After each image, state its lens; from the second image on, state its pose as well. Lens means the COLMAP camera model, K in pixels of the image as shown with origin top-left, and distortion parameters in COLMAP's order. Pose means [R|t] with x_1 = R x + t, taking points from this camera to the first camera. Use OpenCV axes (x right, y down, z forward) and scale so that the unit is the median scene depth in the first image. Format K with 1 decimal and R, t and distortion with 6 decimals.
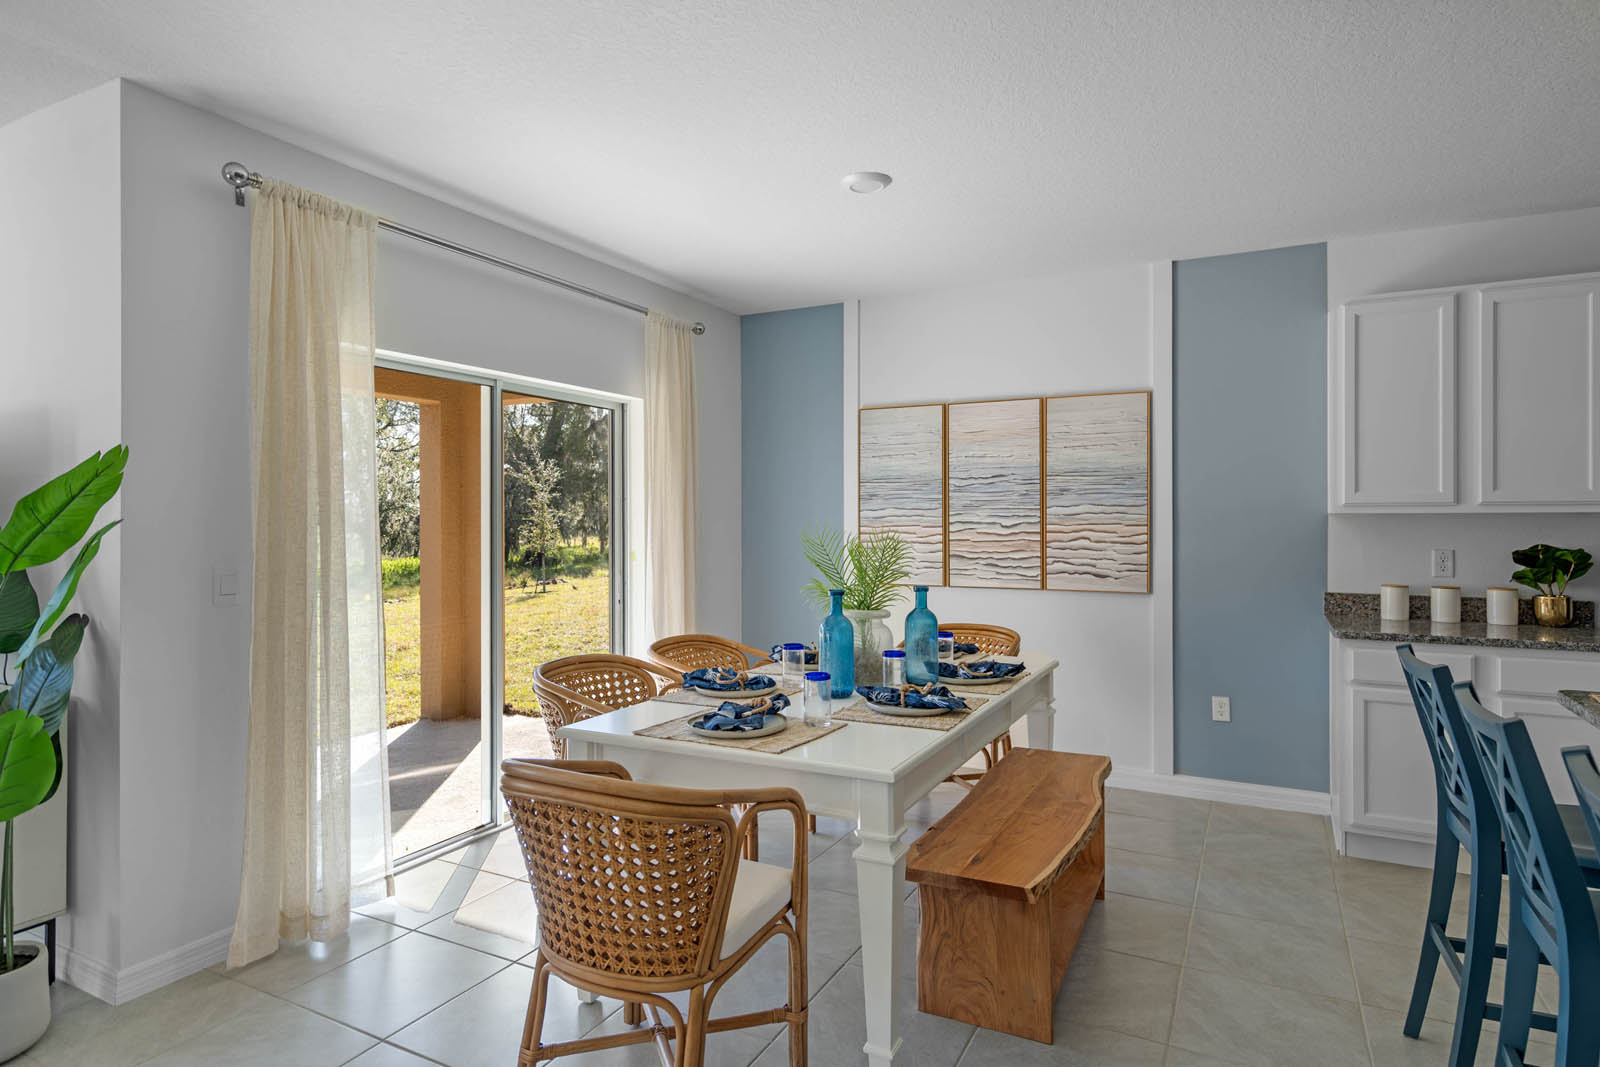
lens RADIAL K [[885.7, 0, 800.6], [0, 885.7, 515.6], [0, 0, 1]] dist [0.005112, 0.000743]
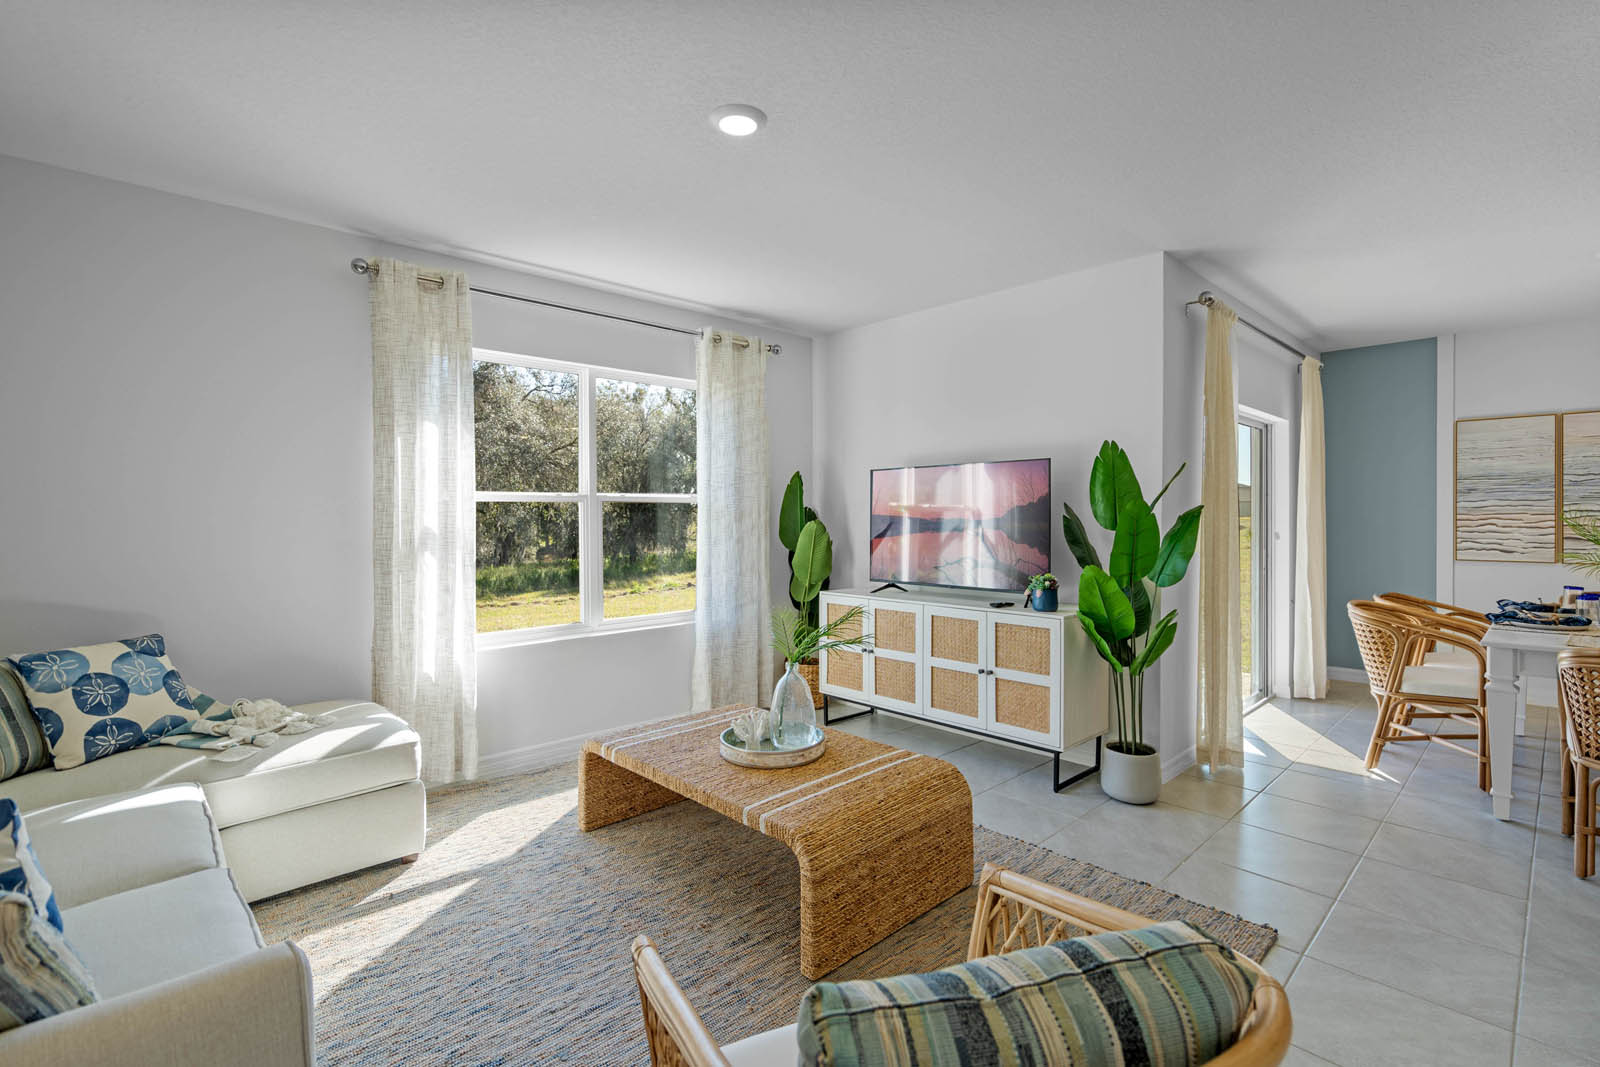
lens RADIAL K [[722.6, 0, 791.4], [0, 722.6, 518.9], [0, 0, 1]] dist [-0.003830, 0.001154]
pose [[0.941782, 0.003770, -0.336202, -0.597865], [-0.000223, 0.999944, 0.010587, 0.010078], [0.336223, -0.009895, 0.941730, -0.353963]]
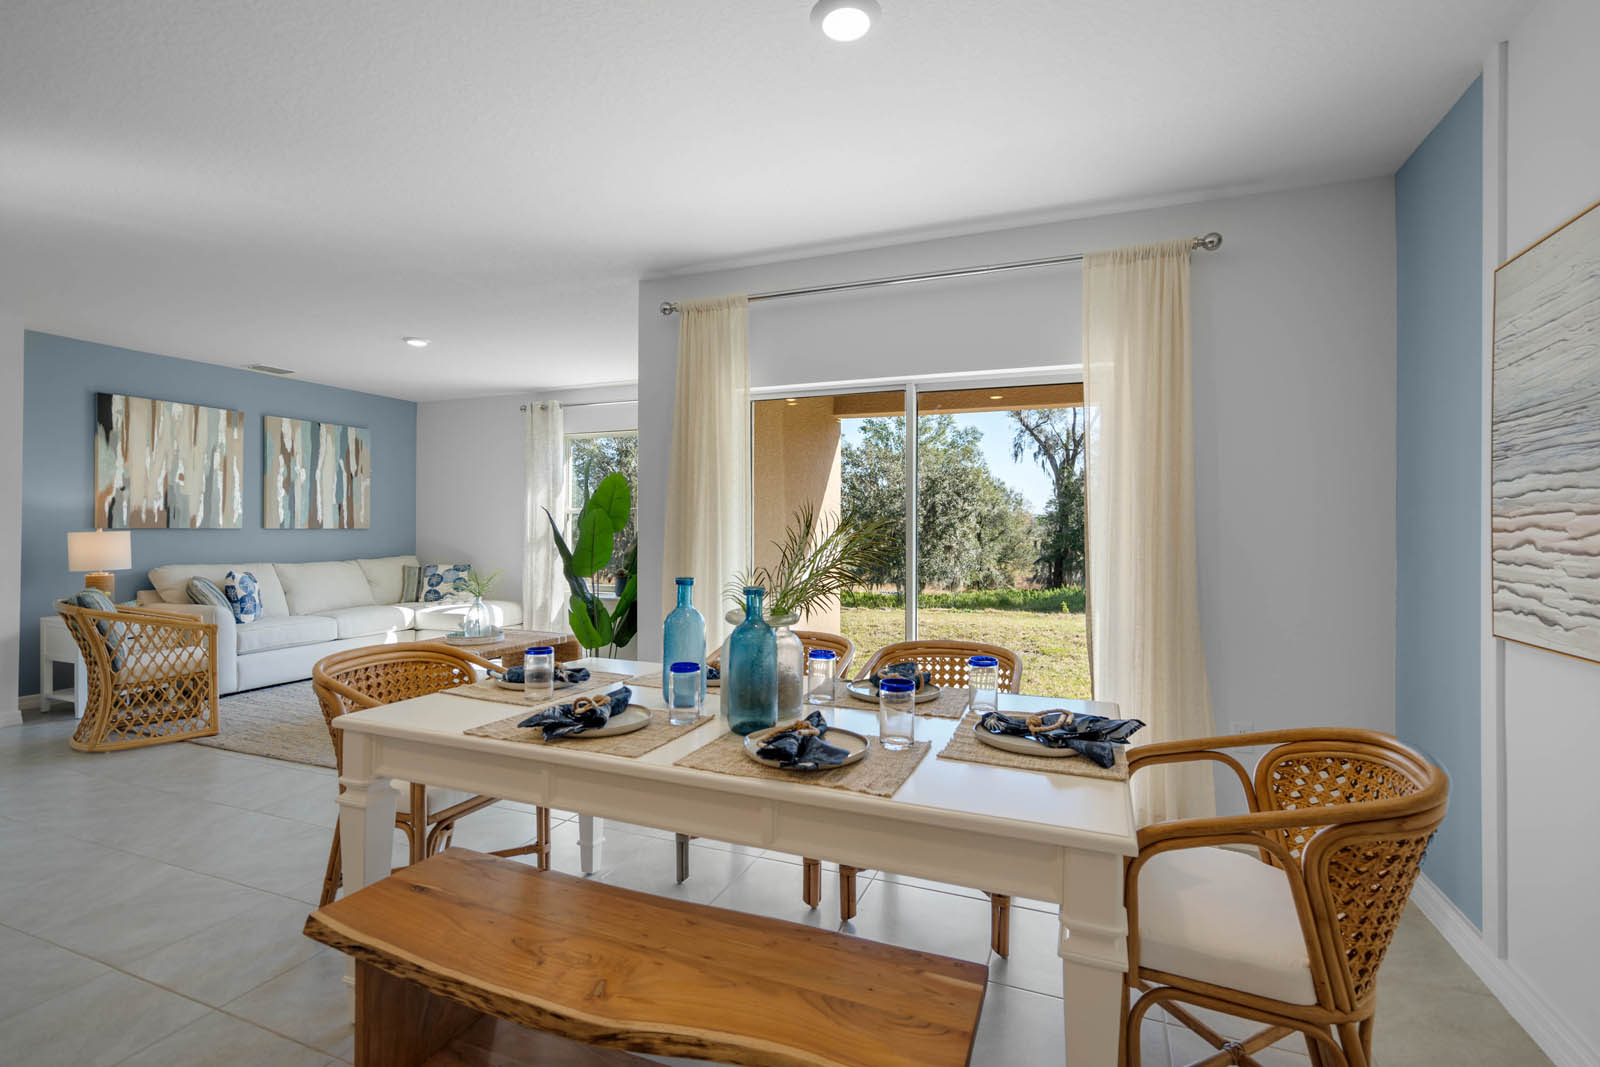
lens RADIAL K [[722.6, 0, 794.8], [0, 722.6, 524.8], [0, 0, 1]] dist [-0.003830, 0.001154]
pose [[0.096755, -0.000420, -0.995308, 0.516564], [-0.004246, 0.999991, -0.000835, 0.023740], [0.995299, 0.004307, 0.096752, 0.730632]]
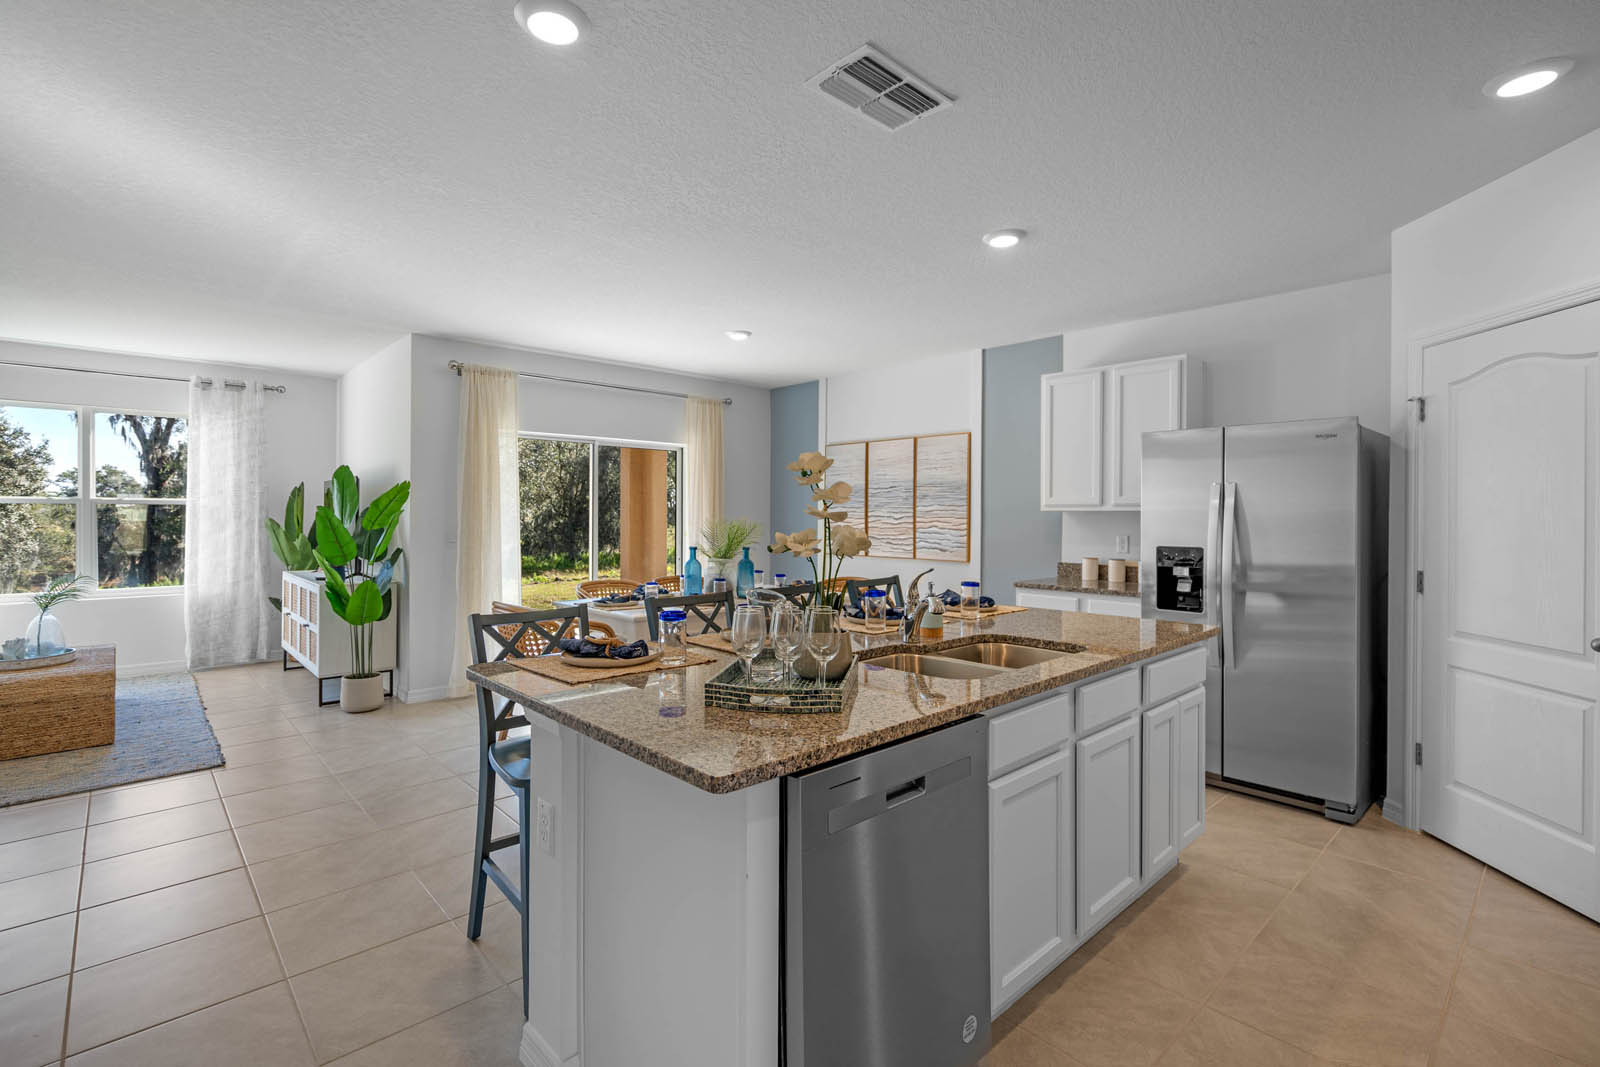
lens RADIAL K [[737.9, 0, 791.2], [0, 737.9, 512.6], [0, 0, 1]] dist [-0.001761, 0.001315]
pose [[0.940143, 0.006191, -0.340724, 0.584451], [-0.007206, 0.999973, -0.001716, 0.005574], [0.340704, 0.004068, 0.940162, -0.359366]]
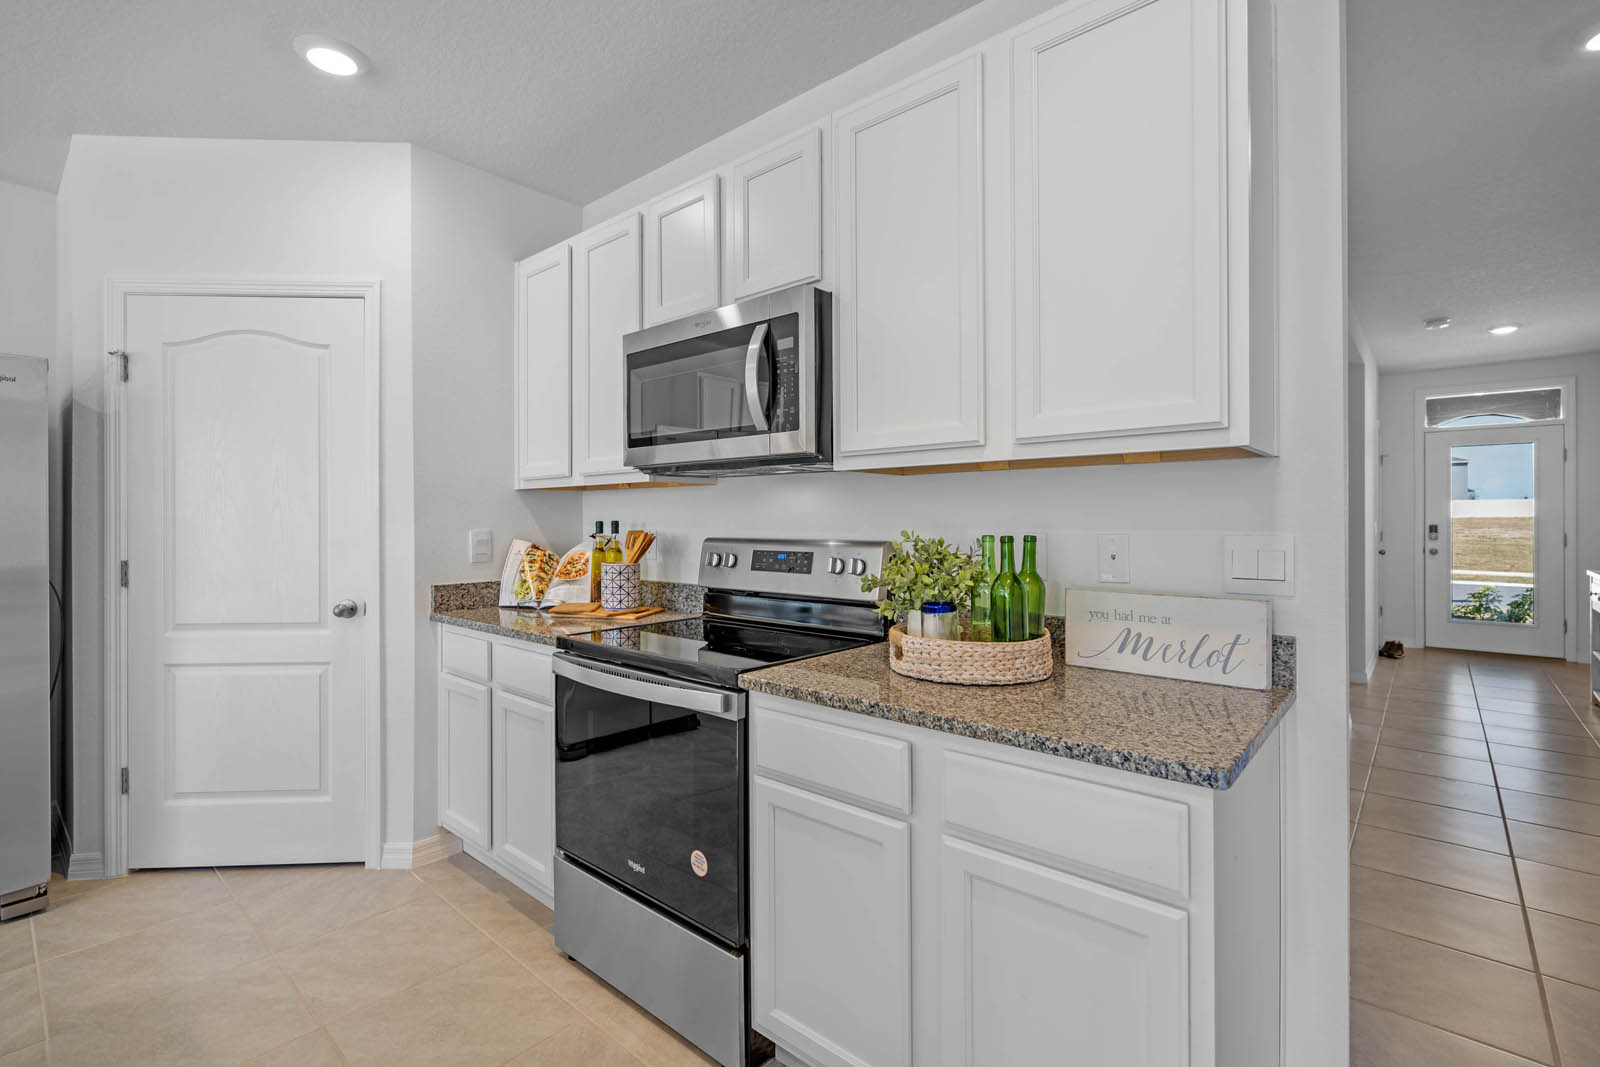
lens RADIAL K [[722.6, 0, 793.3], [0, 722.6, 521.8], [0, 0, 1]] dist [-0.003830, 0.001154]
pose [[0.241370, -0.001043, 0.970433, 0.472228], [0.003881, 0.999992, 0.000109, 0.028619], [-0.970425, 0.003740, 0.241373, -0.128964]]
